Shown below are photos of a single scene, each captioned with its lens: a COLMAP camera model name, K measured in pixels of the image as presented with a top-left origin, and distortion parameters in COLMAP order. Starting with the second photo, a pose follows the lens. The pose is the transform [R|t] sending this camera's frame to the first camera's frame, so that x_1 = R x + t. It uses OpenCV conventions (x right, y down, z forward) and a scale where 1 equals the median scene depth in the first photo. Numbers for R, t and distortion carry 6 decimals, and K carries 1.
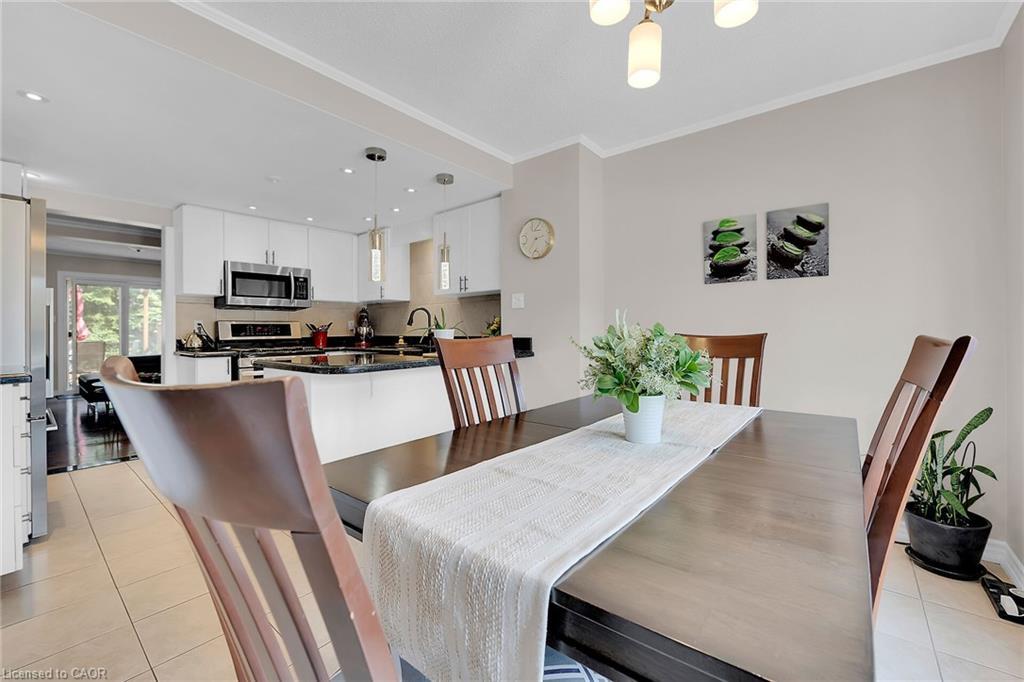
lens RADIAL K [[412.6, 0, 492.2], [0, 412.6, 332.7], [0, 0, 1]] dist [-0.018583, -0.001333]
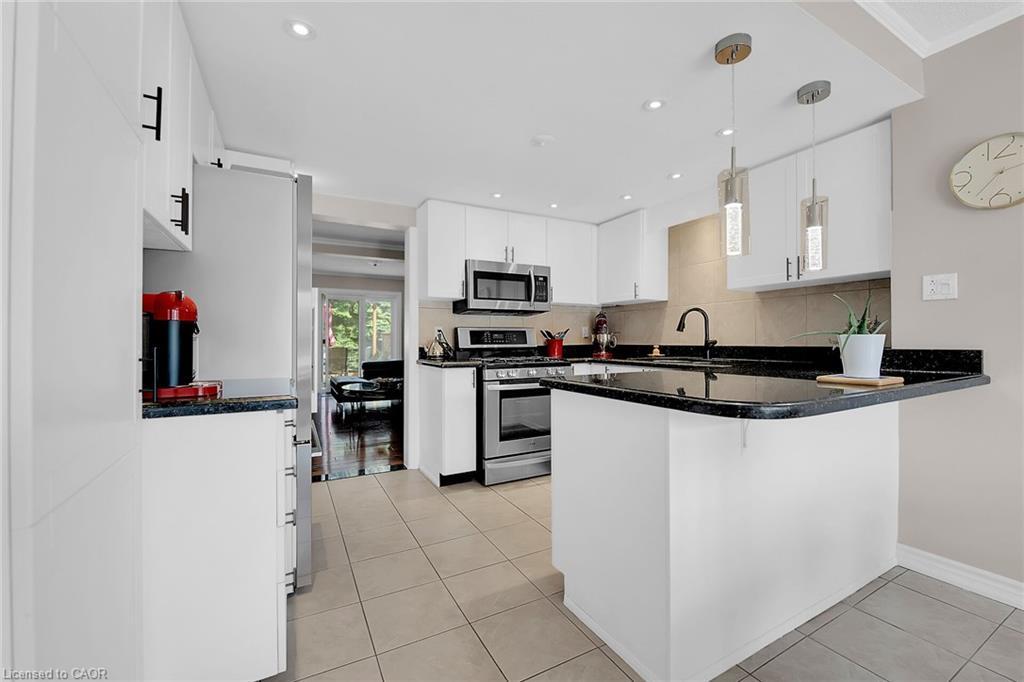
lens RADIAL K [[412.6, 0, 519.6], [0, 412.6, 341.4], [0, 0, 1]] dist [-0.018583, -0.001333]
pose [[0.935930, 0.004568, -0.352157, -0.216874], [-0.004757, 0.999989, 0.000327, 0.002056], [0.352154, 0.001369, 0.935941, 0.189614]]
